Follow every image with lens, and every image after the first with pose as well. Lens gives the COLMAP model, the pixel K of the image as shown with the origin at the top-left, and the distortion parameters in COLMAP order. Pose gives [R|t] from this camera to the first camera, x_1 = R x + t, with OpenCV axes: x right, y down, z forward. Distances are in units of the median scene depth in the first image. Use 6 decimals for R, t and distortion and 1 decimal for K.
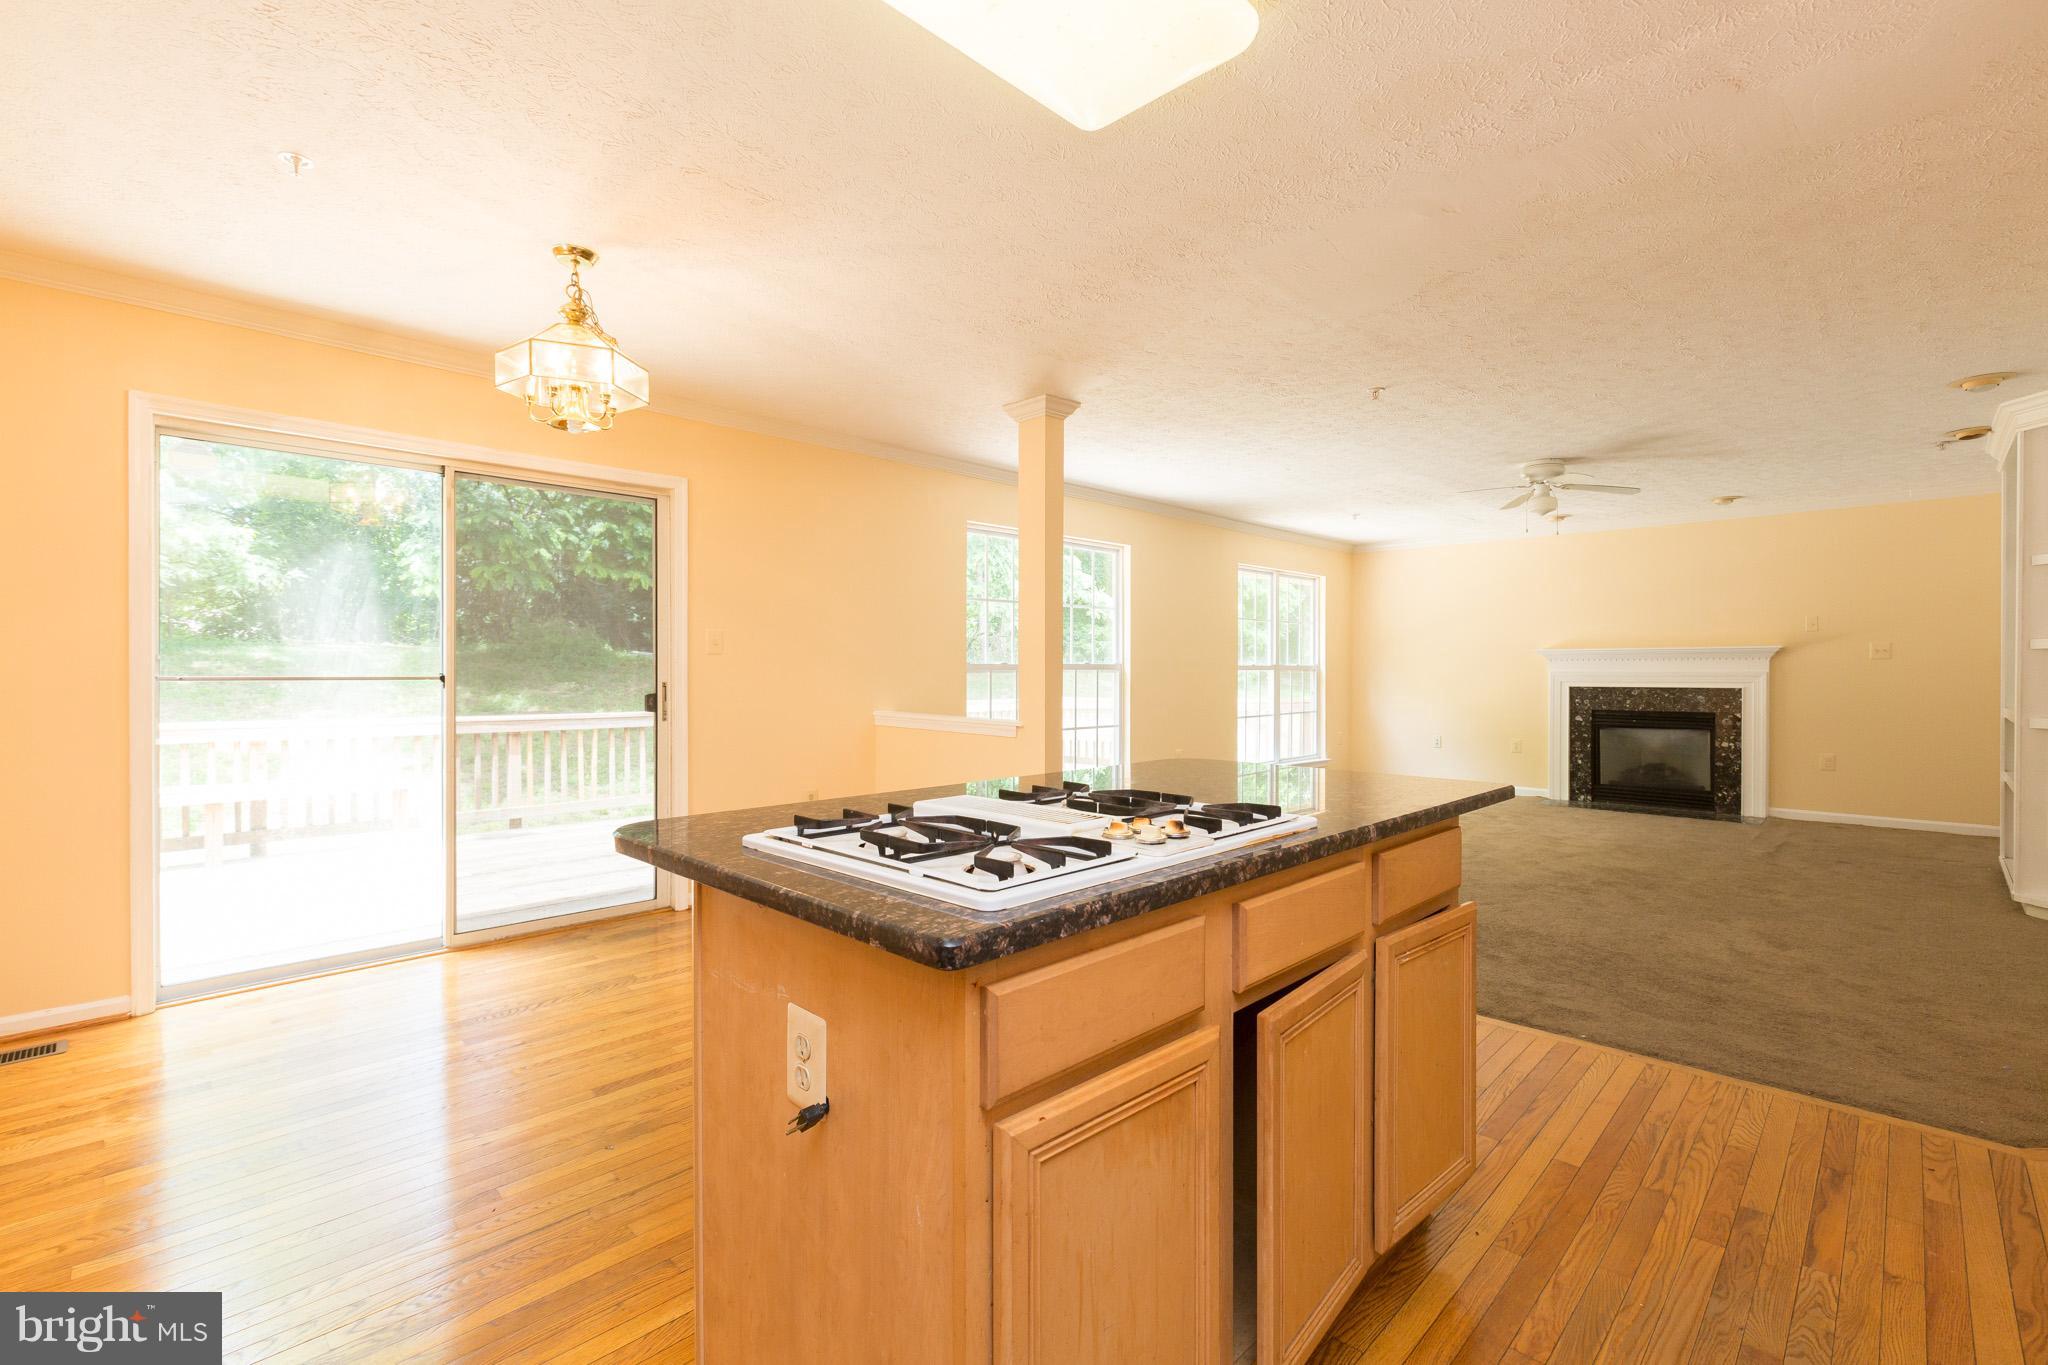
lens RADIAL K [[904.4, 0, 1024.0], [0, 904.4, 677.8], [0, 0, 1]] dist [-0.002762, -0.000188]
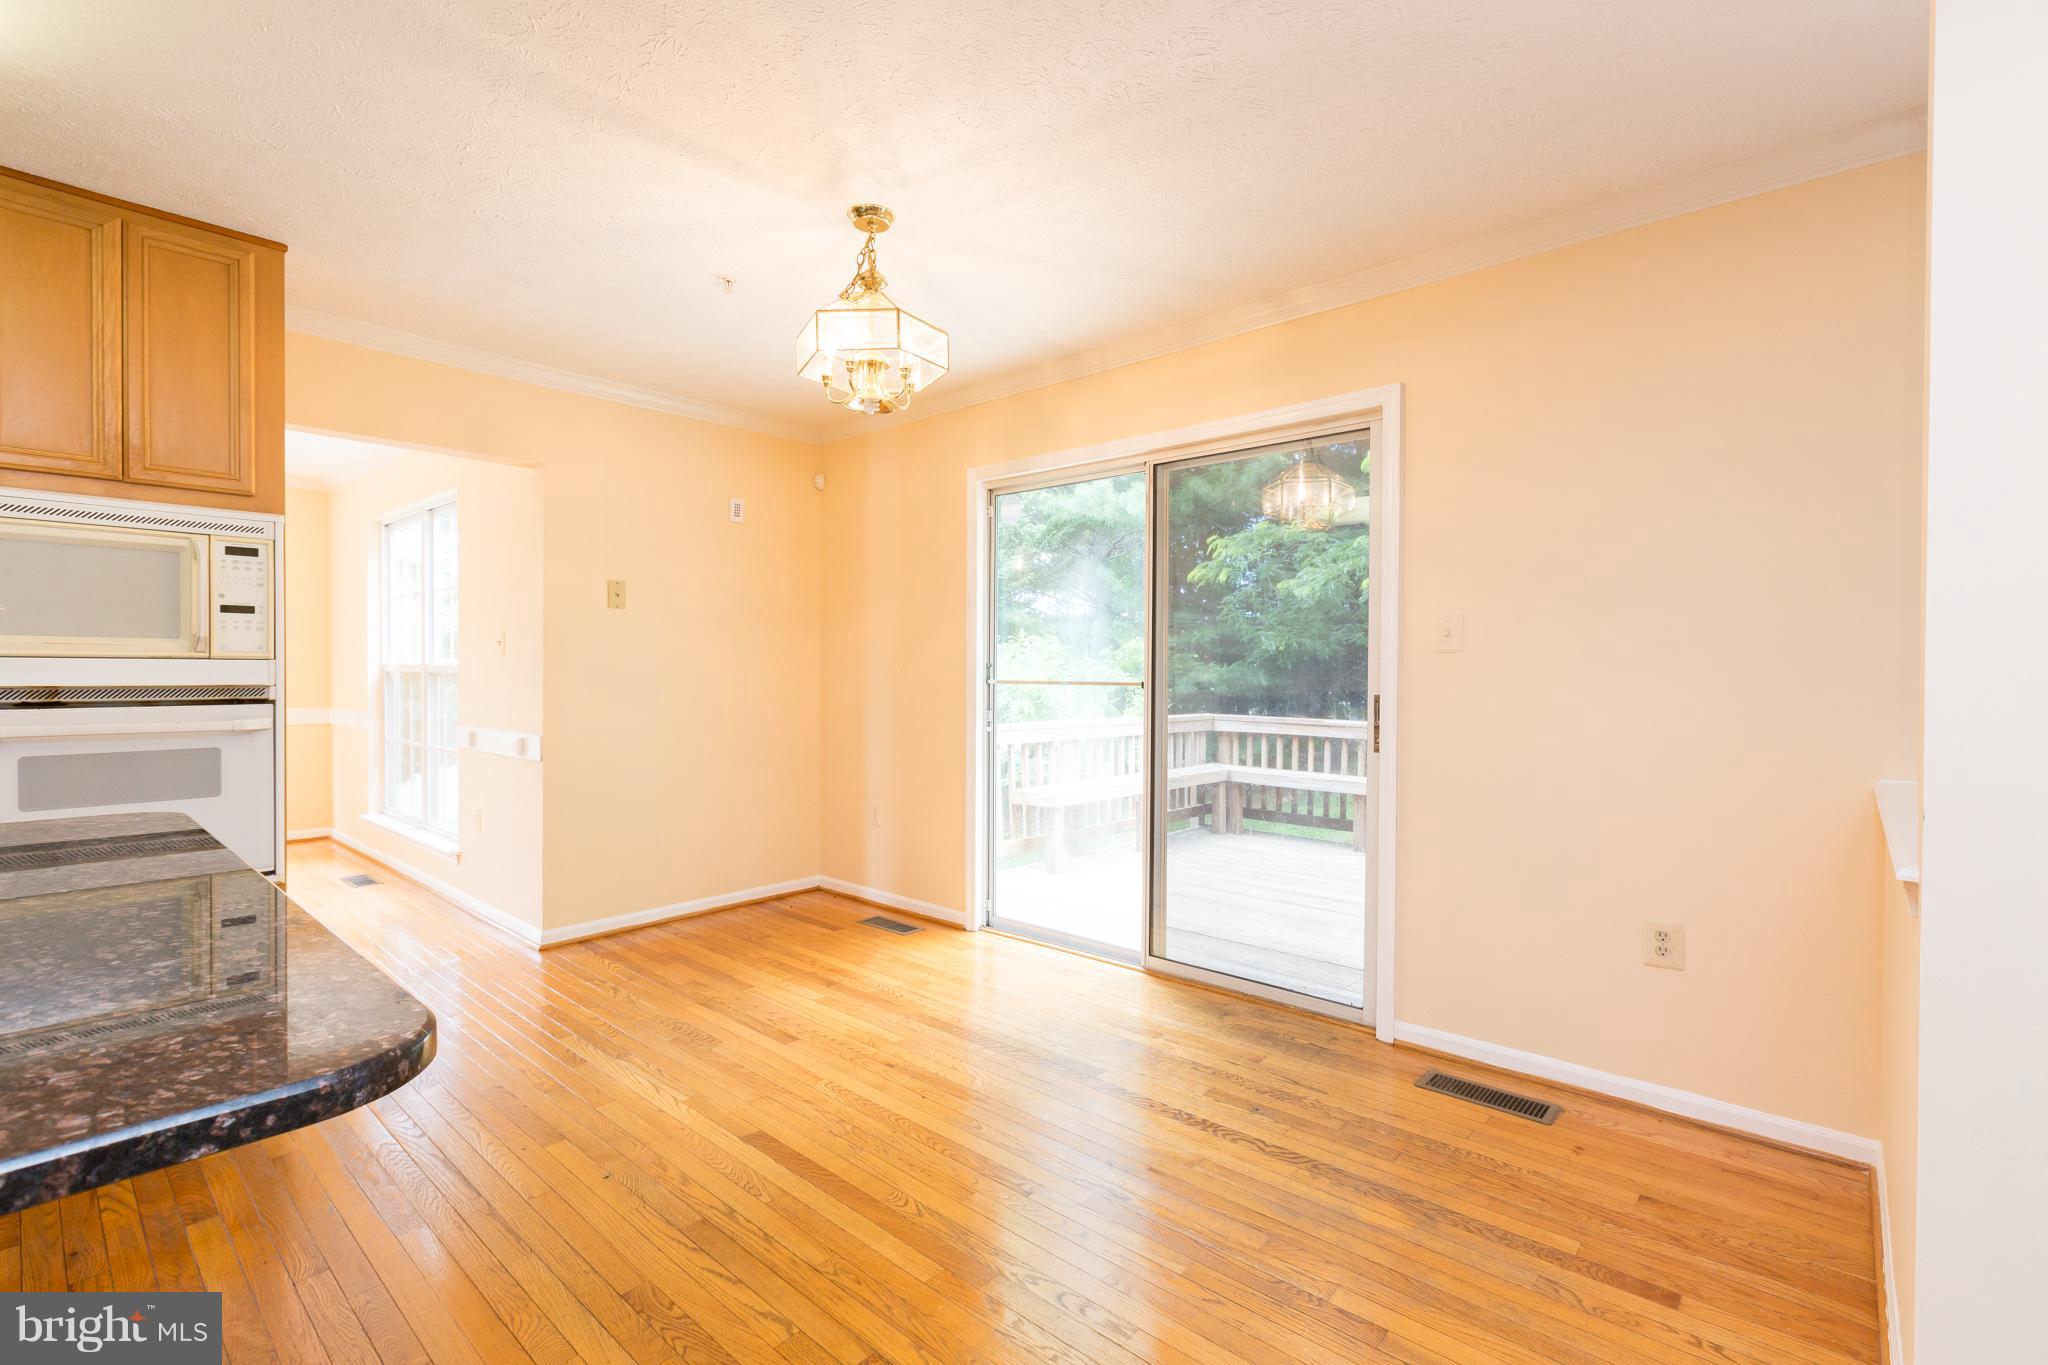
lens RADIAL K [[904.4, 0, 1024.0], [0, 904.4, 677.8], [0, 0, 1]] dist [-0.002762, -0.000188]
pose [[0.052742, 0.008325, -0.998573, 0.292965], [-0.009126, 0.999928, 0.007854, -0.011789], [0.998566, 0.008699, 0.052814, 0.785203]]
